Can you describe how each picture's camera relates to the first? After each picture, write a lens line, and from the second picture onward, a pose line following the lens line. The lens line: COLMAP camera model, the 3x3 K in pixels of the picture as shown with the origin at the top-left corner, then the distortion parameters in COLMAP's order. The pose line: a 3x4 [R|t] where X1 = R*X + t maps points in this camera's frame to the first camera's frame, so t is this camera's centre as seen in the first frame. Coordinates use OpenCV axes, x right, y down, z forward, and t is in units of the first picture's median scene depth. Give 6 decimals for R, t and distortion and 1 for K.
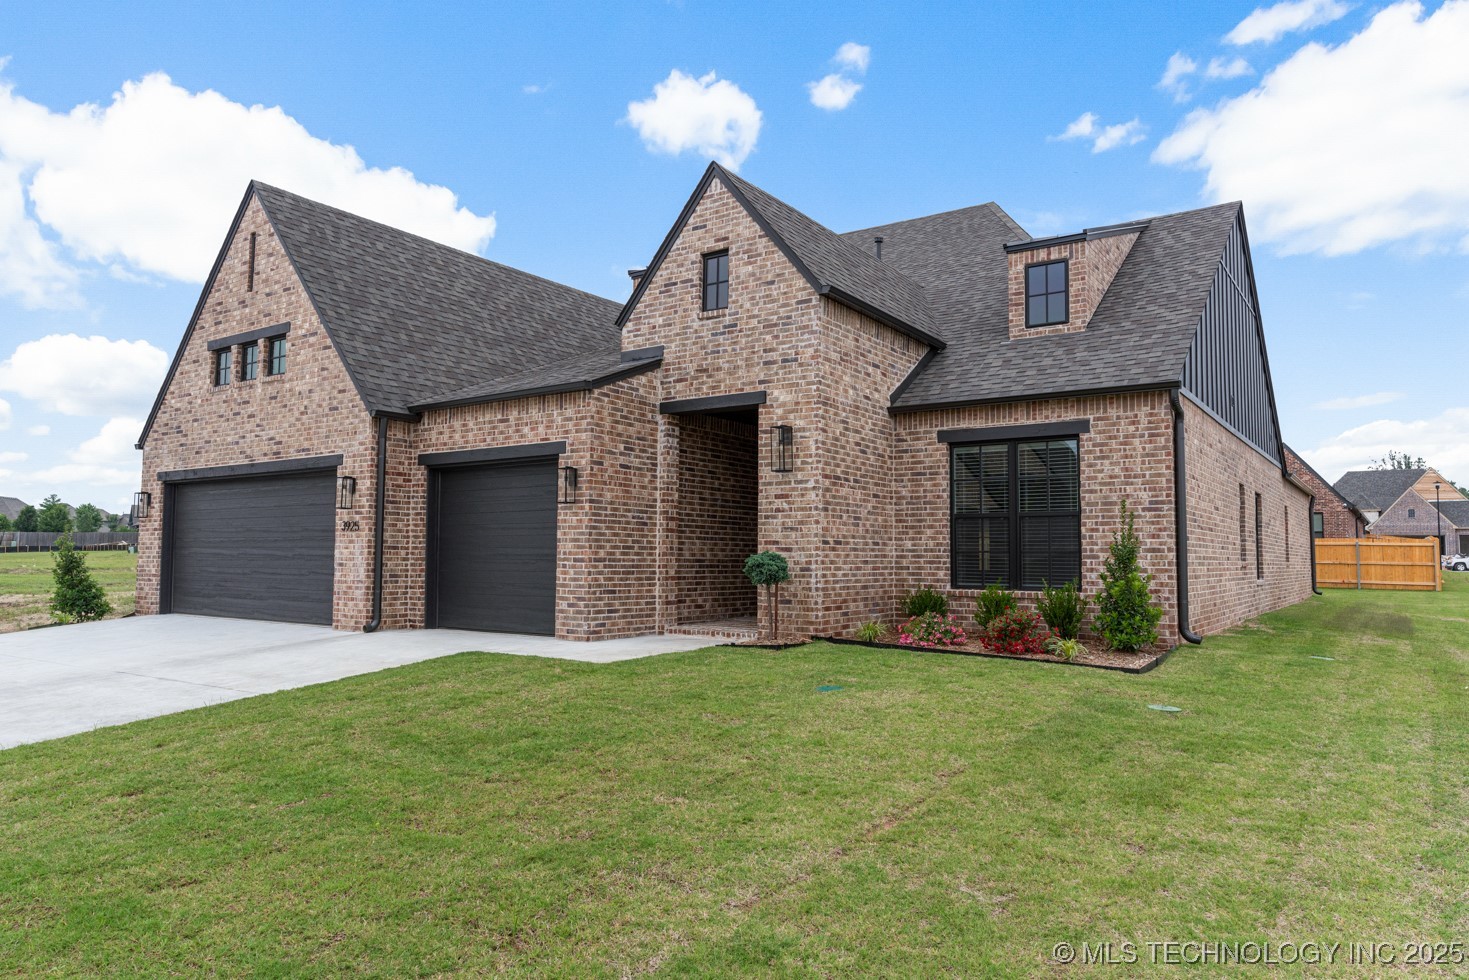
lens RADIAL K [[950.1, 0, 734.8], [0, 950.1, 492.1], [0, 0, 1]] dist [0.002744, 0.002667]
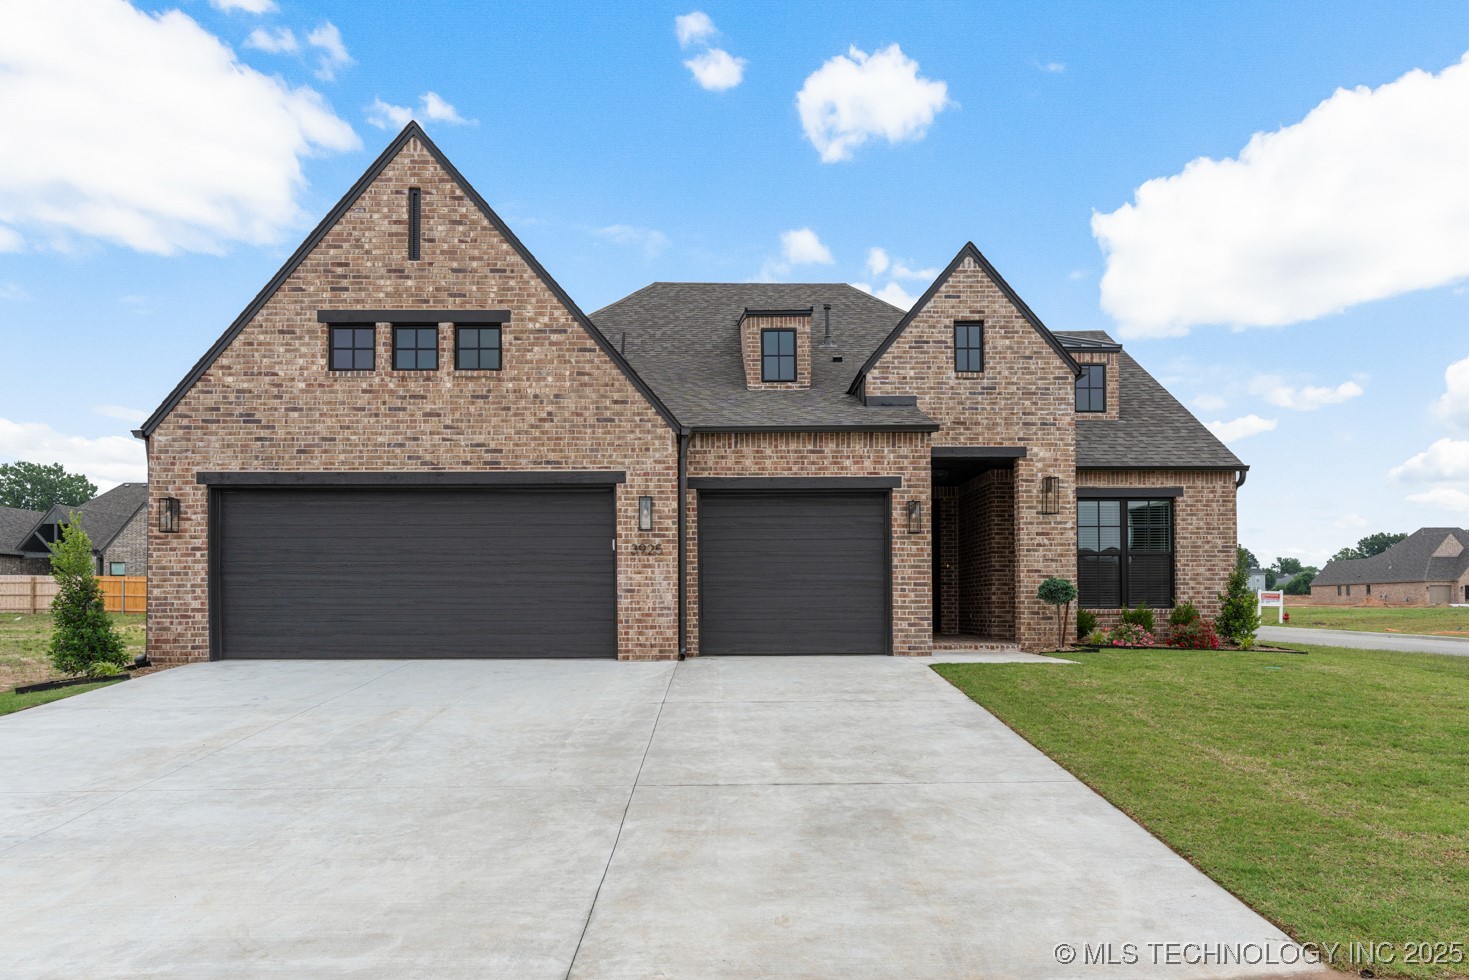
lens RADIAL K [[997.4, 0, 727.8], [0, 997.4, 590.1], [0, 0, 1]] dist [-0.002965, 0.000611]
pose [[0.813318, 0.002257, 0.581815, -0.959311], [-0.032041, 0.998649, 0.040916, 0.034654], [-0.580937, -0.051920, 0.812291, 0.162504]]
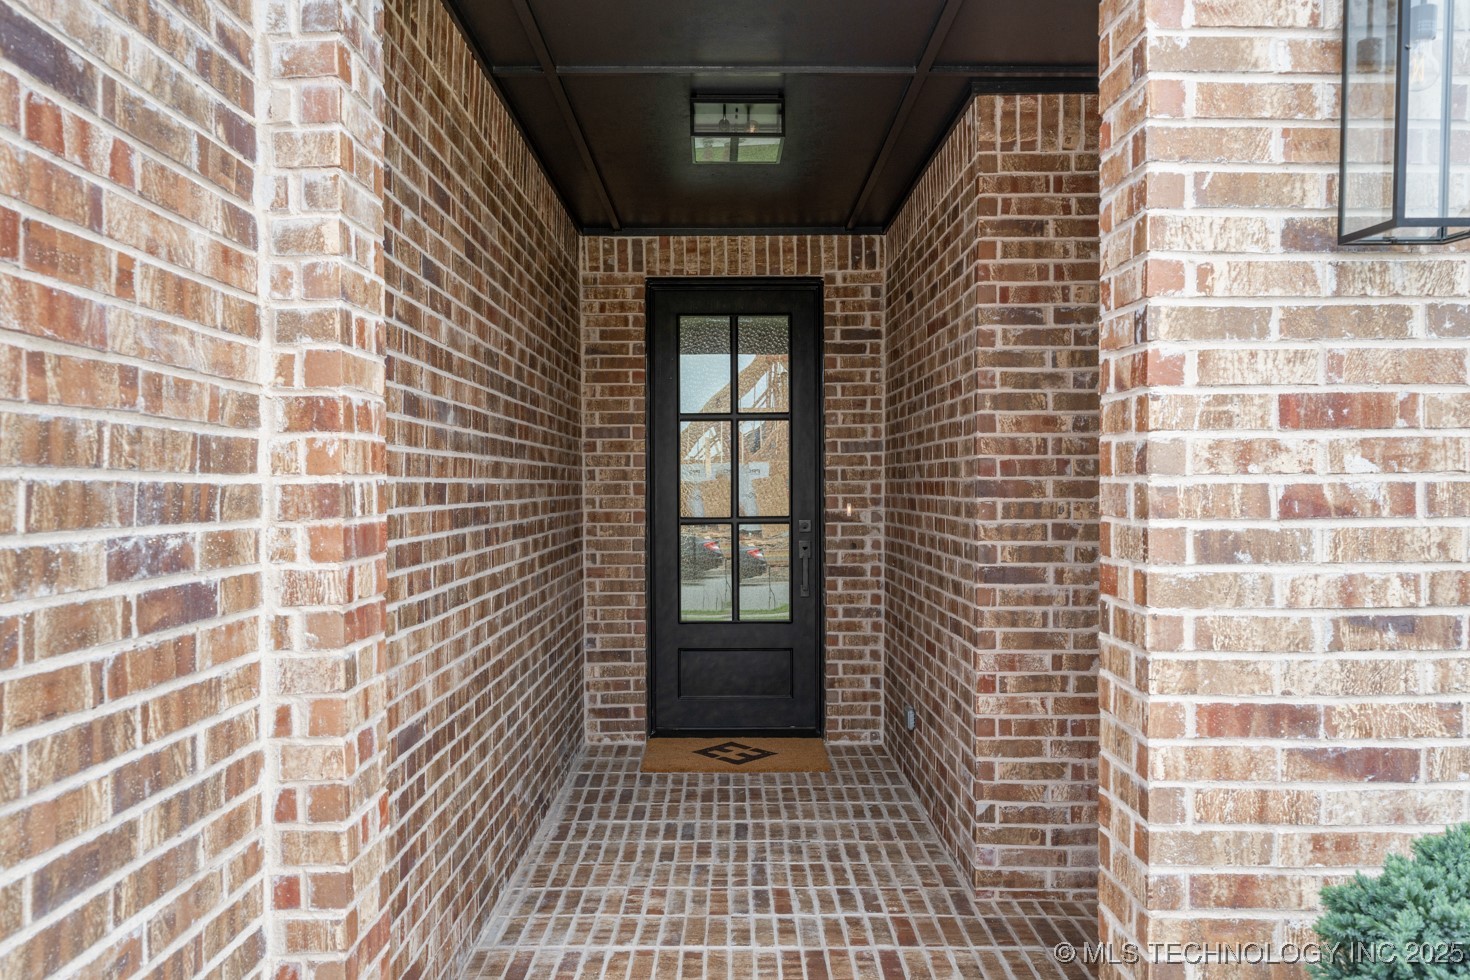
lens RADIAL K [[1144.3, 0, 736.9], [0, 1144.3, 495.5], [0, 0, 1]] dist [0.003168, -0.000195]
pose [[0.815238, -0.016904, 0.578879, -0.121560], [-0.031227, 0.996837, 0.073086, 0.006860], [-0.578283, -0.077659, 0.812131, 0.833930]]
